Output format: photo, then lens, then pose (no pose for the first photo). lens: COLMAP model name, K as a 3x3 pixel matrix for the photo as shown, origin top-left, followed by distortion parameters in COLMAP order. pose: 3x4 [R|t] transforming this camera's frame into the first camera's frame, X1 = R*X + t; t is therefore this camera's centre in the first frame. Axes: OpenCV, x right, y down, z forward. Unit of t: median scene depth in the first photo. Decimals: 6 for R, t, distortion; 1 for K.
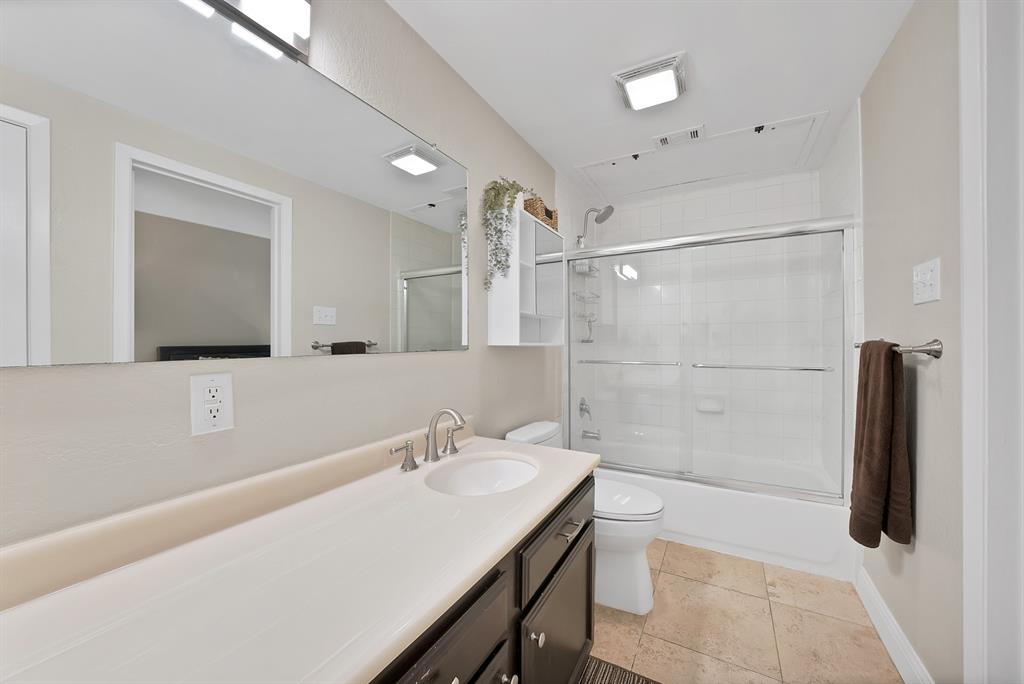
lens RADIAL K [[373.4, 0, 516.5], [0, 373.4, 339.5], [0, 0, 1]] dist [-0.025737, 0.007627]
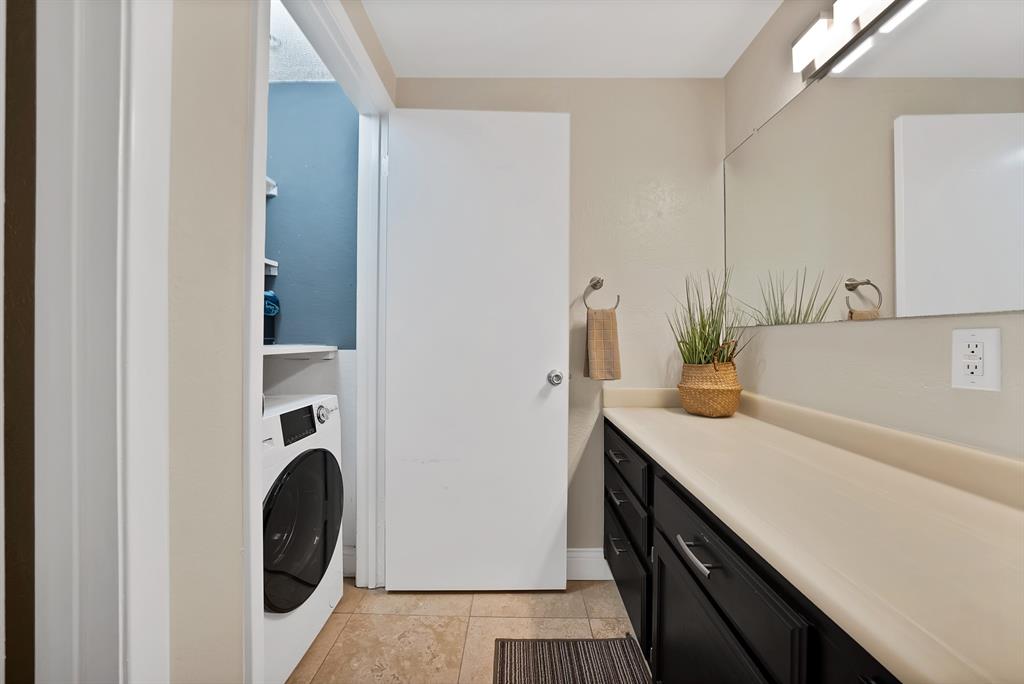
lens RADIAL K [[373.4, 0, 516.5], [0, 373.4, 339.5], [0, 0, 1]] dist [-0.025737, 0.007627]
pose [[-0.863404, 0.007724, -0.504454, 0.645804], [0.011079, 0.999932, -0.003652, 0.108171], [0.504391, -0.008742, -0.863431, 1.168235]]
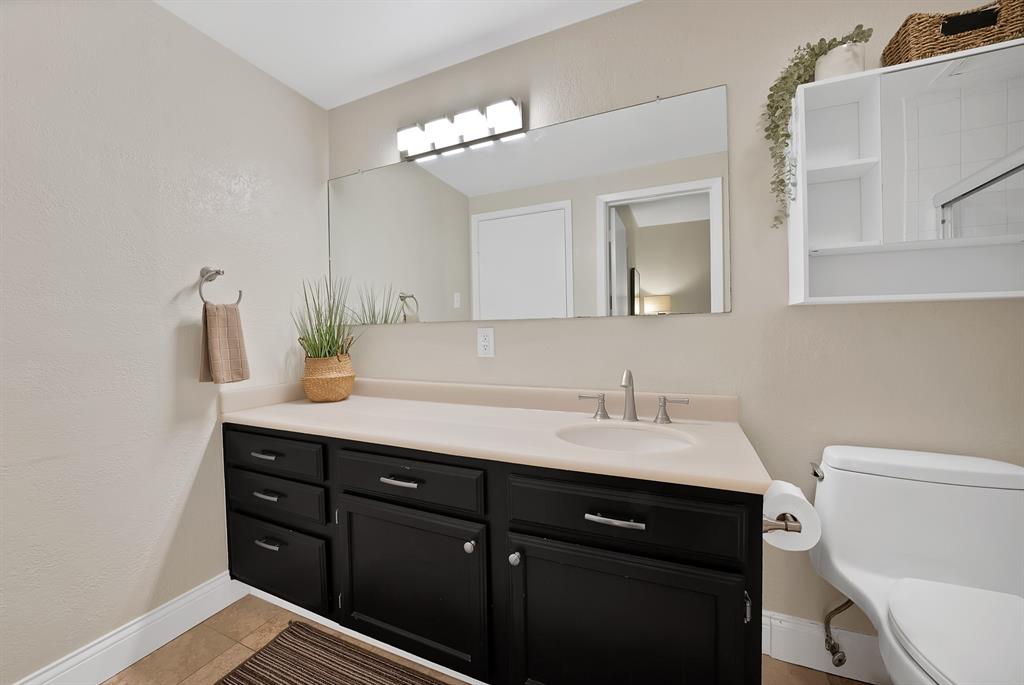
lens RADIAL K [[373.4, 0, 516.5], [0, 373.4, 340.0], [0, 0, 1]] dist [-0.025737, 0.007627]
pose [[0.128956, 0.027448, -0.991270, 1.146010], [0.026034, 0.999179, 0.031054, 0.097802], [0.991308, -0.029811, 0.128136, 0.869238]]
